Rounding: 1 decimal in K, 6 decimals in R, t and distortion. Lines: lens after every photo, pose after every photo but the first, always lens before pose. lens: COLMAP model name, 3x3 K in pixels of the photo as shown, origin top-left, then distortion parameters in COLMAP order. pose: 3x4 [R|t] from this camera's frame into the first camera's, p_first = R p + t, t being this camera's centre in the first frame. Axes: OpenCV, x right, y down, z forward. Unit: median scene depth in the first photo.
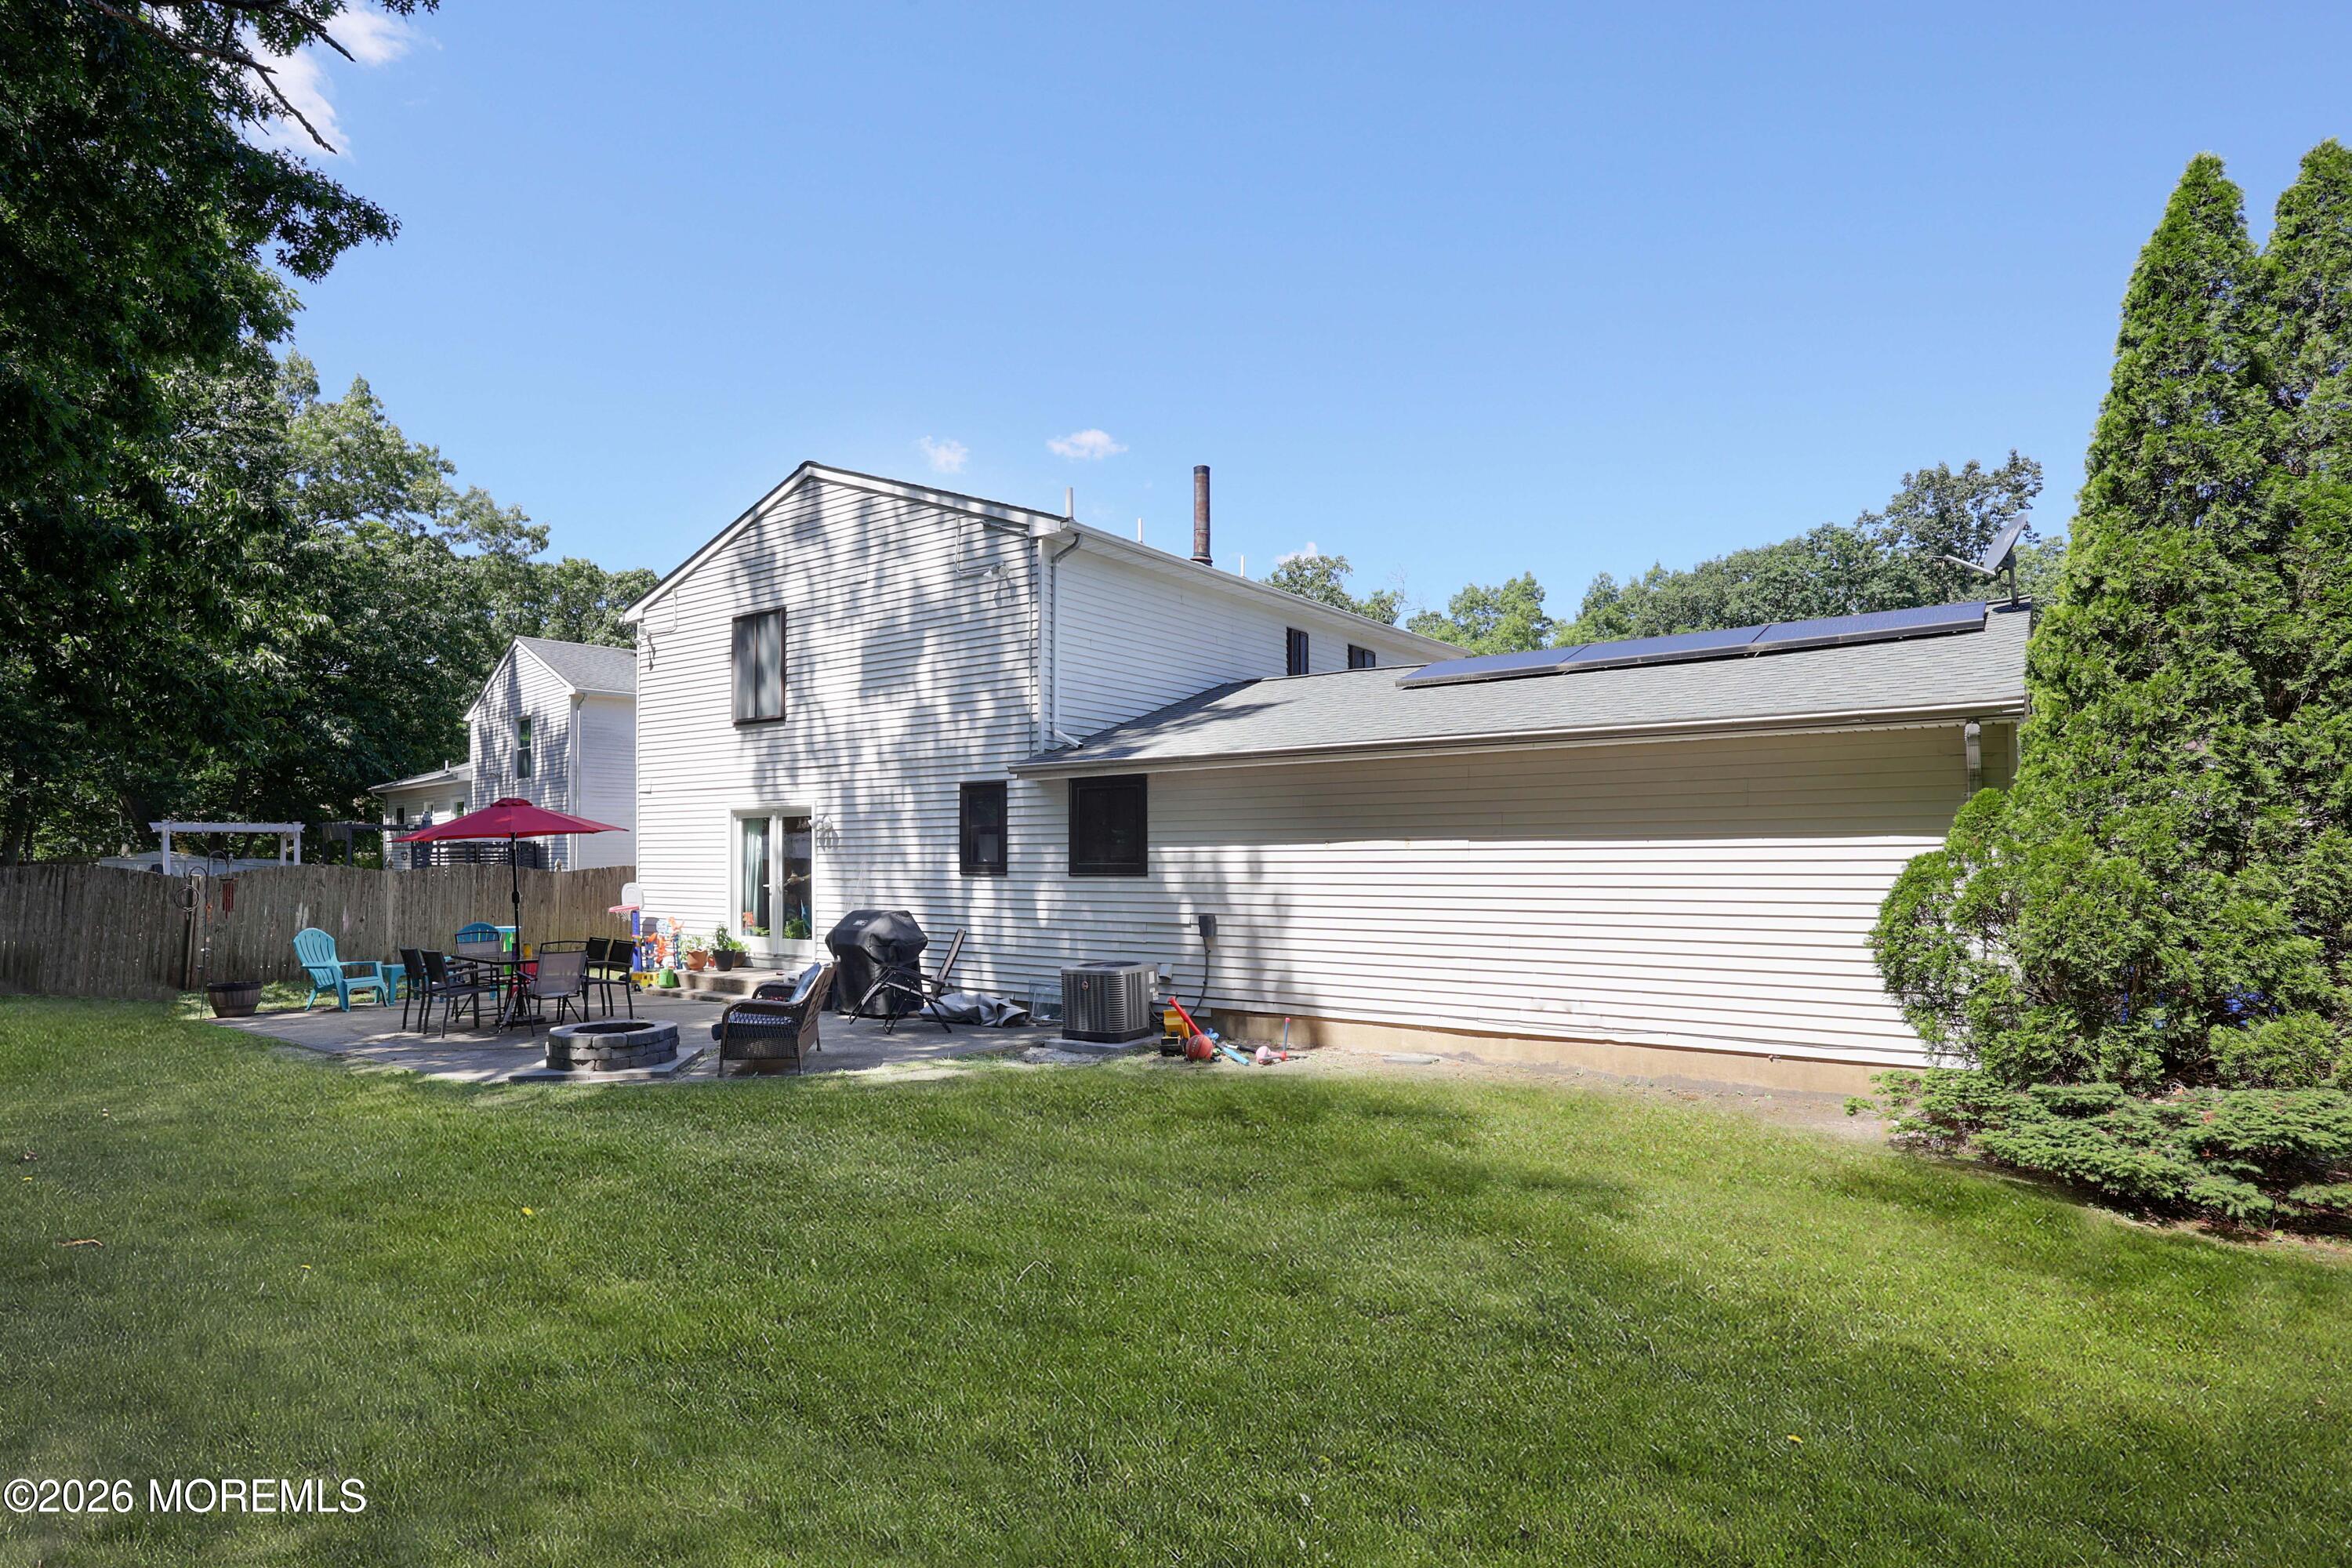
lens RADIAL K [[1236.6, 0, 1172.0], [0, 1236.6, 856.4], [0, 0, 1]] dist [0.002321, -0.000035]
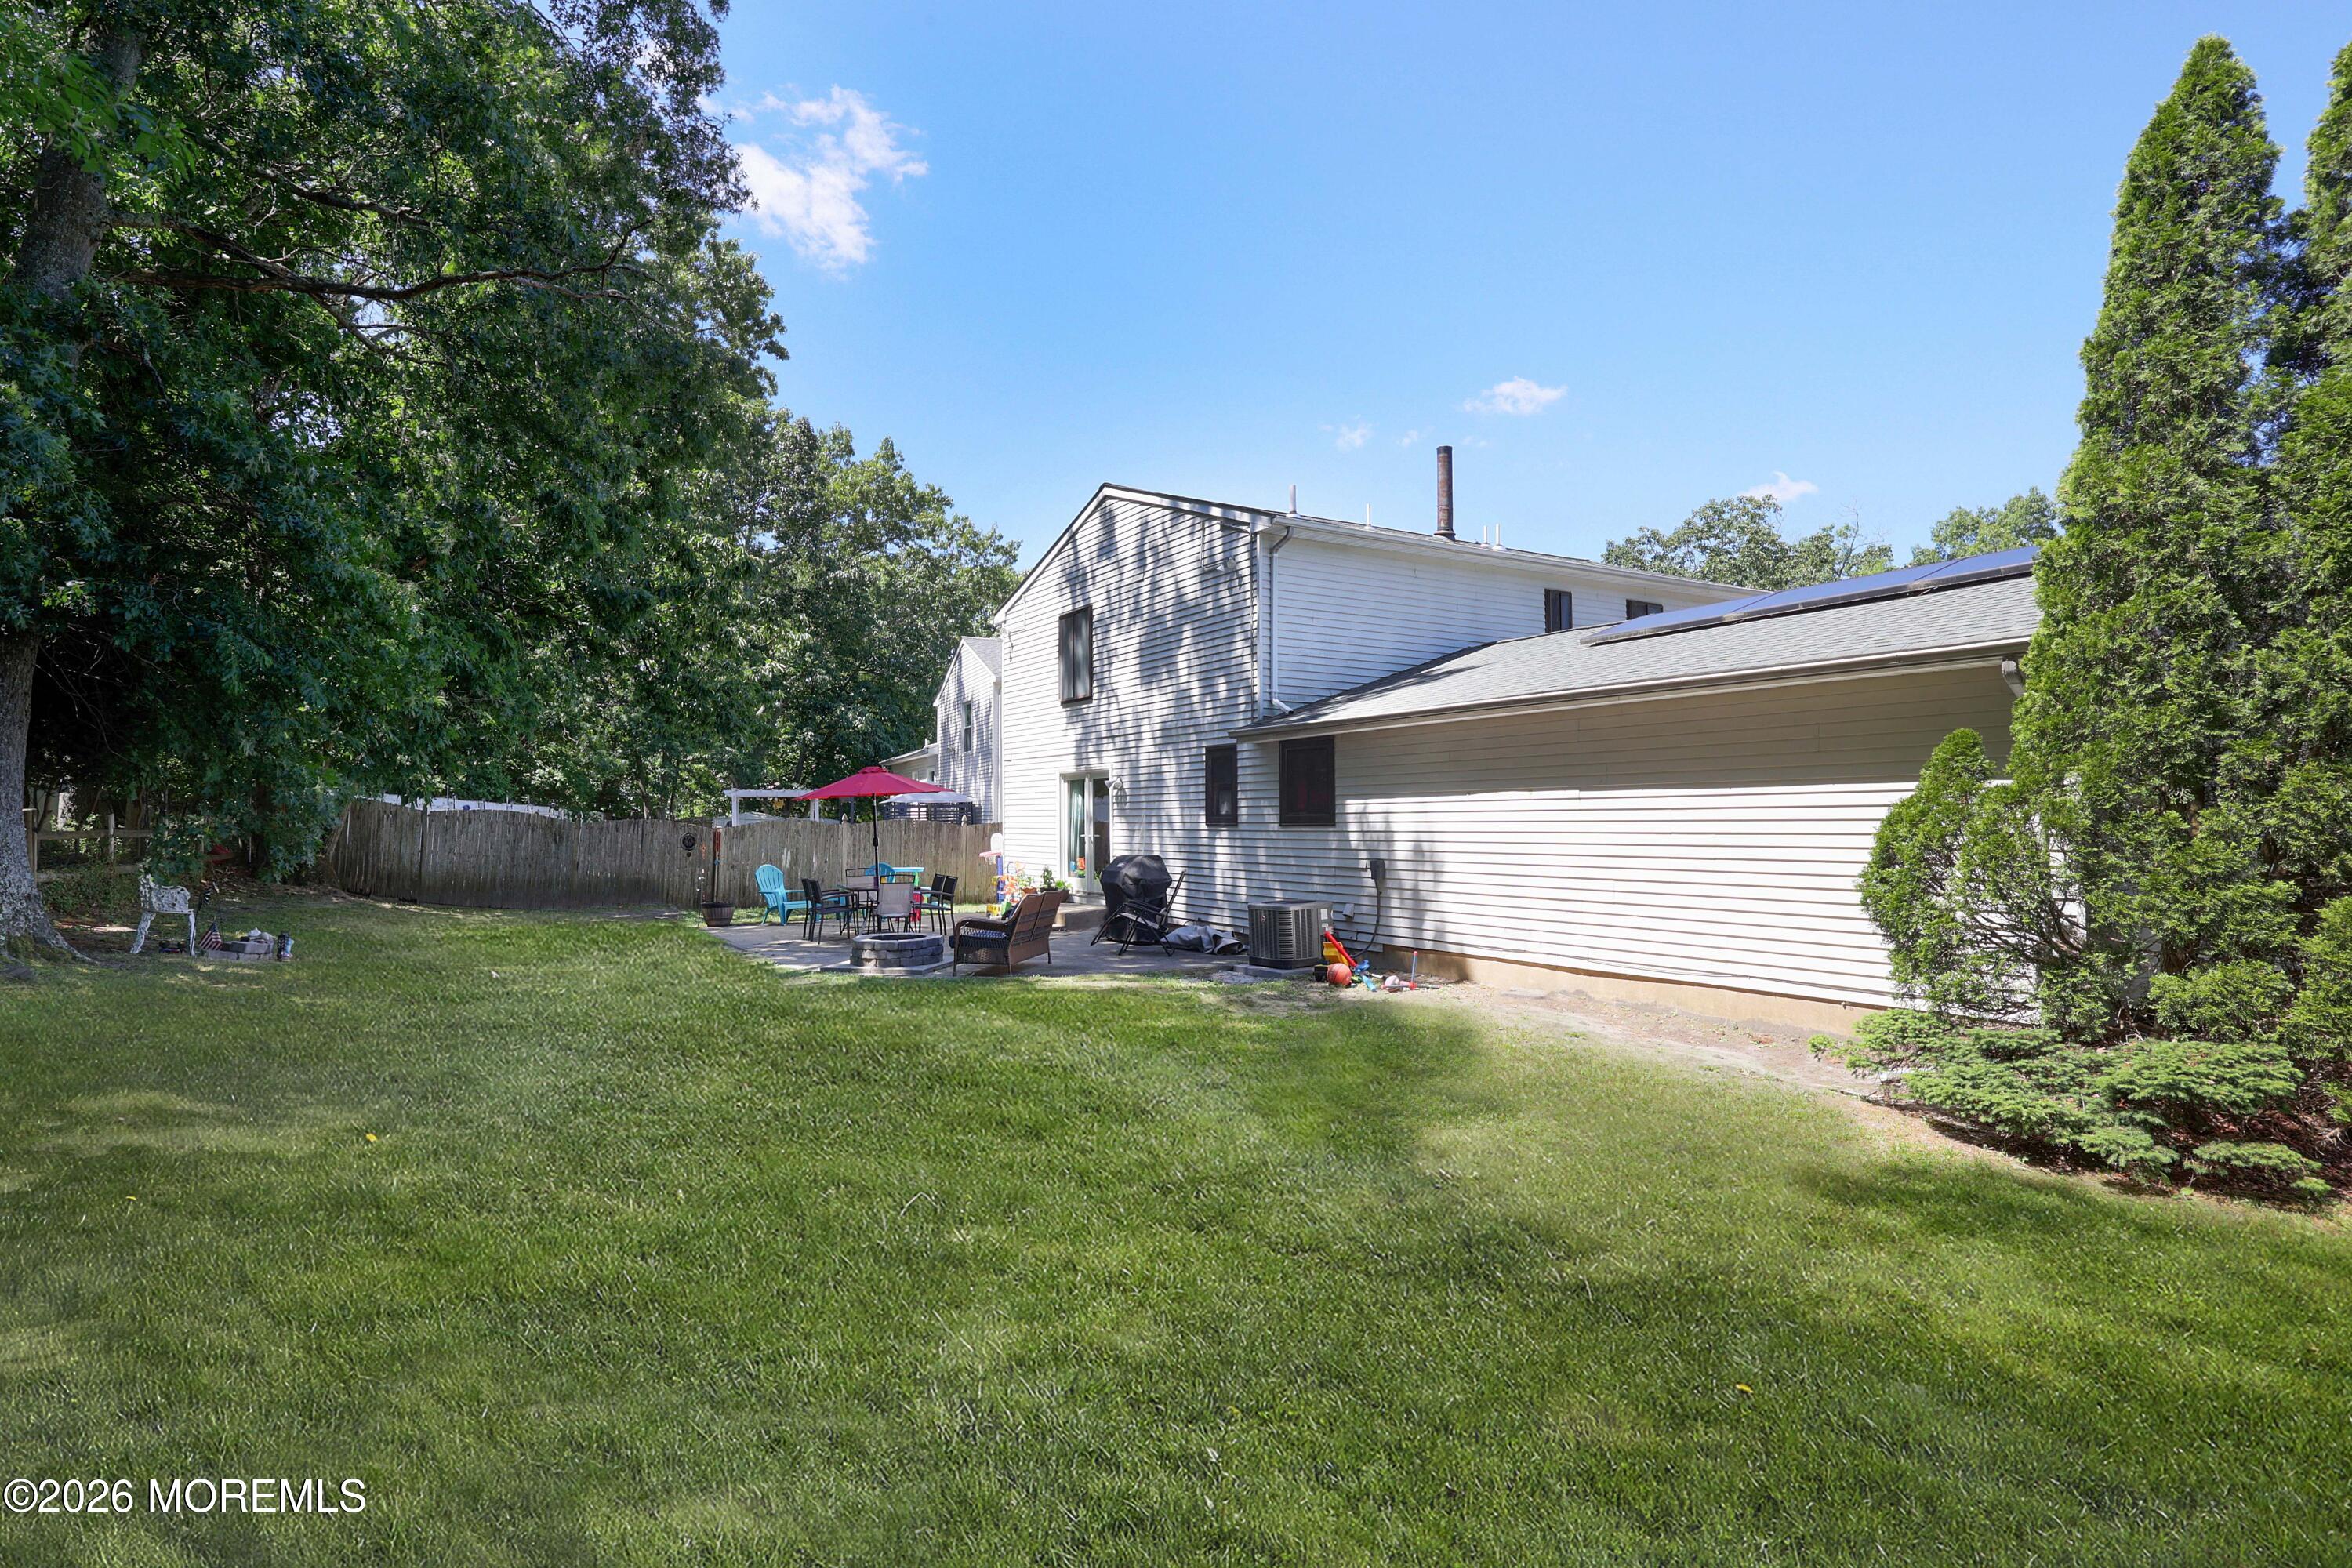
lens RADIAL K [[1196.5, 0, 1163.4], [0, 1196.5, 816.7], [0, 0, 1]] dist [0.005360, 0.000749]
pose [[0.925017, -0.002139, -0.379921, 0.251535], [0.001840, 0.999998, -0.001150, 0.008524], [0.379922, 0.000365, 0.925018, -0.071713]]
